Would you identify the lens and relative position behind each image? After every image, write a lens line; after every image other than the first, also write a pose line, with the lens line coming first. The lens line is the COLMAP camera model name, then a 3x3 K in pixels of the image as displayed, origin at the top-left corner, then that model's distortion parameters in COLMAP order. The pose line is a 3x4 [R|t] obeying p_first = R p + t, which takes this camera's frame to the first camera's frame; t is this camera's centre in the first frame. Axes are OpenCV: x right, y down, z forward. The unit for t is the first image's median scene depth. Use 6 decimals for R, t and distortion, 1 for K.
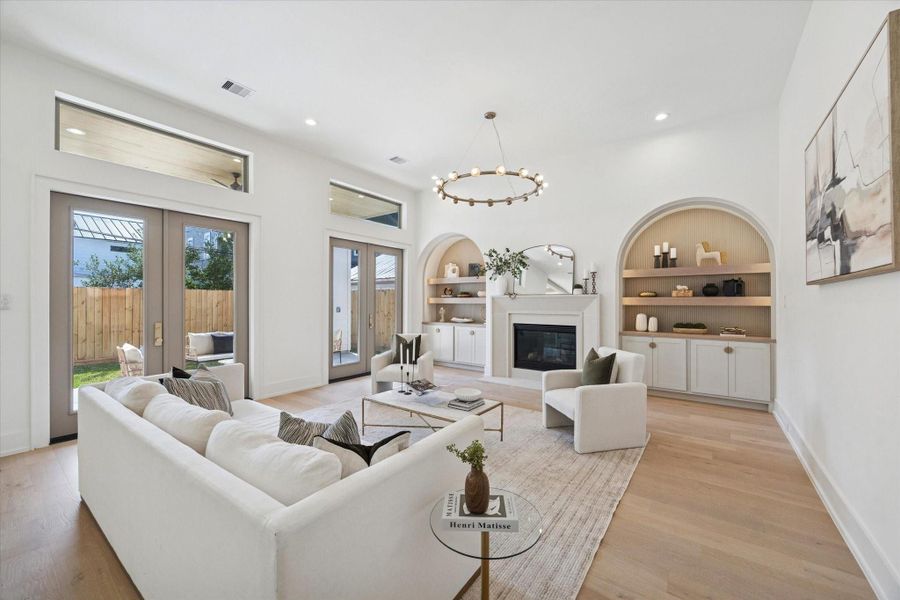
lens RADIAL K [[344.1, 0, 450.0], [0, 344.1, 300.0], [0, 0, 1]] dist [0.000028, -0.000060]
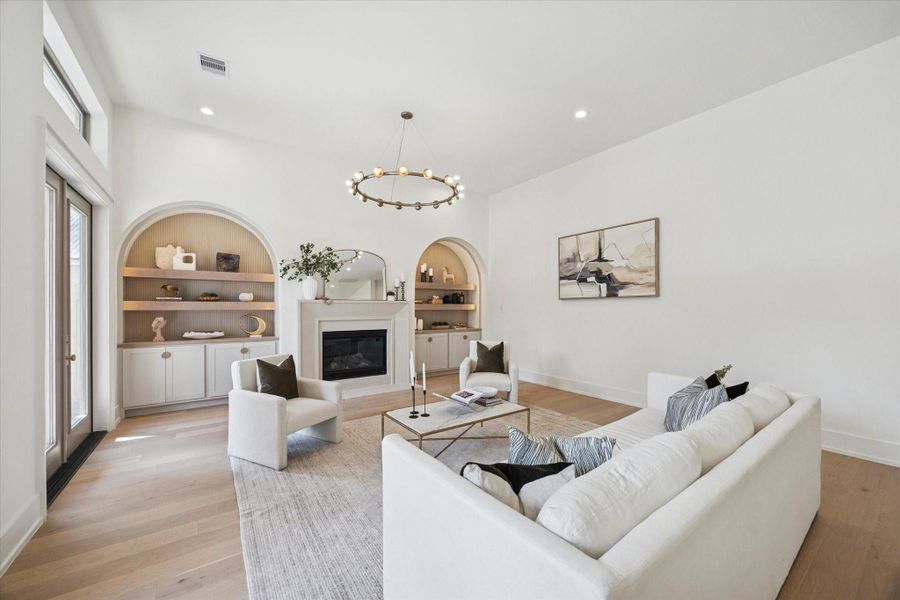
lens RADIAL K [[354.0, 0, 448.6], [0, 354.0, 305.8], [0, 0, 1]] dist [-0.000240, -0.000148]
pose [[0.313946, 0.001962, 0.949439, -0.653914], [-0.005247, 0.999986, -0.000331, -0.000601], [-0.949426, -0.004878, 0.313952, 0.463958]]
